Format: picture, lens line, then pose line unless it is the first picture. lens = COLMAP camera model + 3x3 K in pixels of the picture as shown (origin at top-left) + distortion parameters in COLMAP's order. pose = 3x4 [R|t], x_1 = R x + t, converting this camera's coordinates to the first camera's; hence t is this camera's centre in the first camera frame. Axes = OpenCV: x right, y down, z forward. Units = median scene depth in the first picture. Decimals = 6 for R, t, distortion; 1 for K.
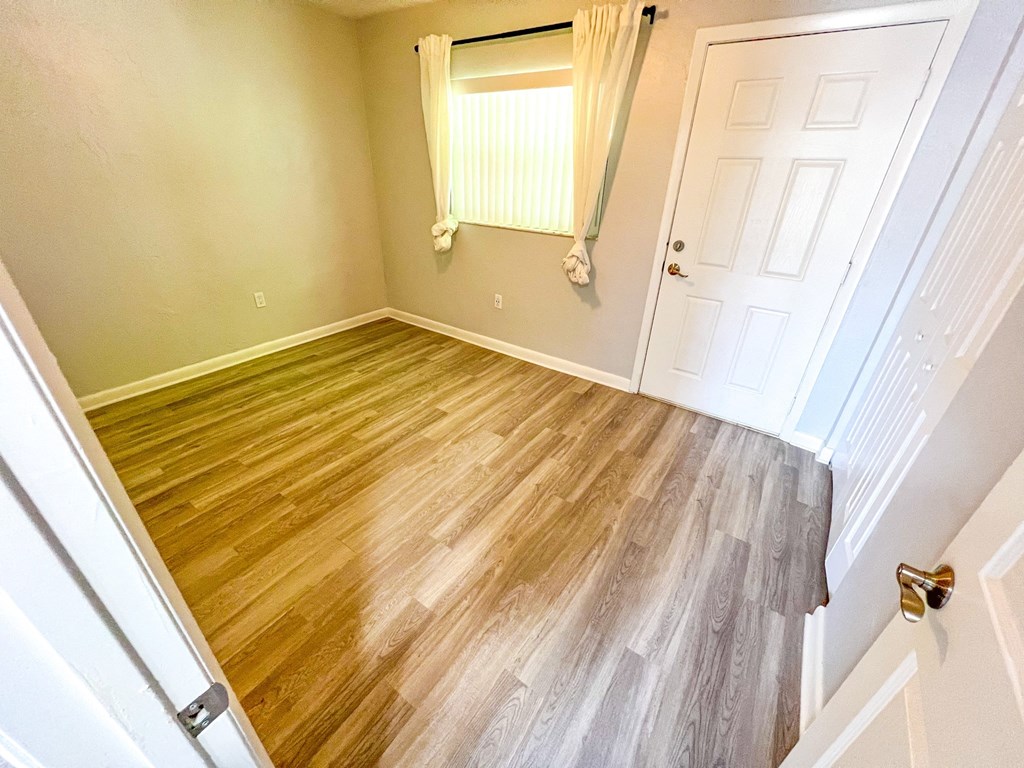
lens RADIAL K [[409.0, 0, 509.2], [0, 409.0, 384.4], [0, 0, 1]] dist [-0.002793, 0.000873]
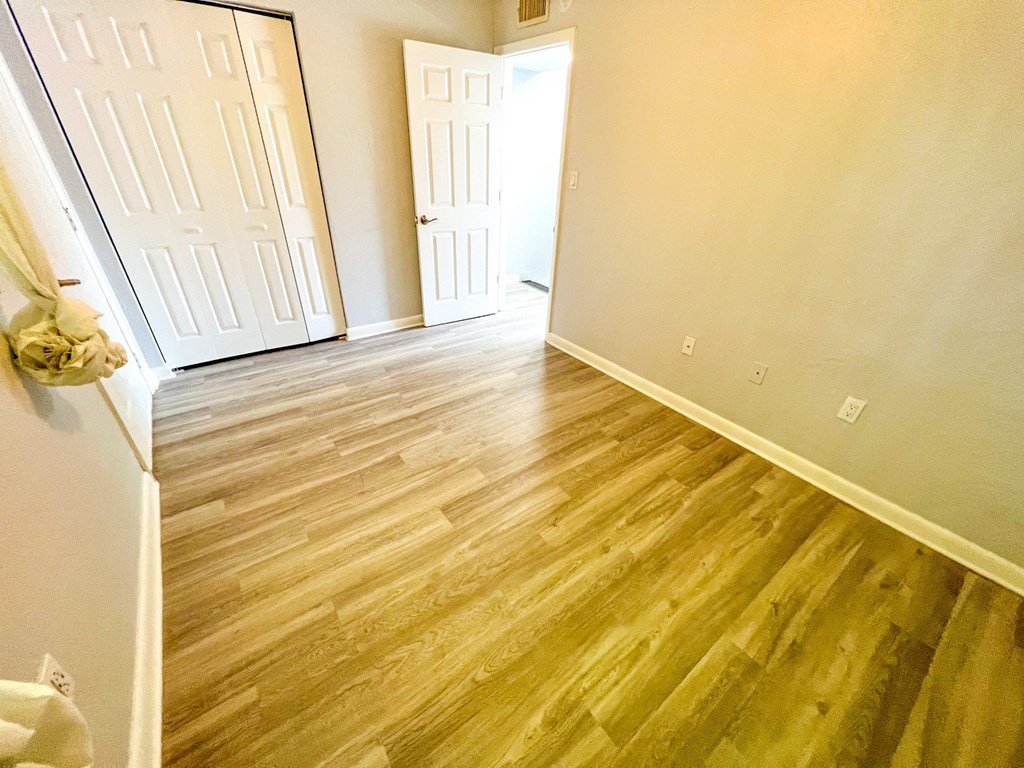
lens RADIAL K [[409.0, 0, 511.0], [0, 409.0, 384.8], [0, 0, 1]] dist [-0.002793, 0.000873]
pose [[-0.945798, -0.217967, 0.240740, -0.404356], [0.089612, 0.537353, 0.838583, -0.640748], [-0.312146, 0.814704, -0.488695, 1.199554]]
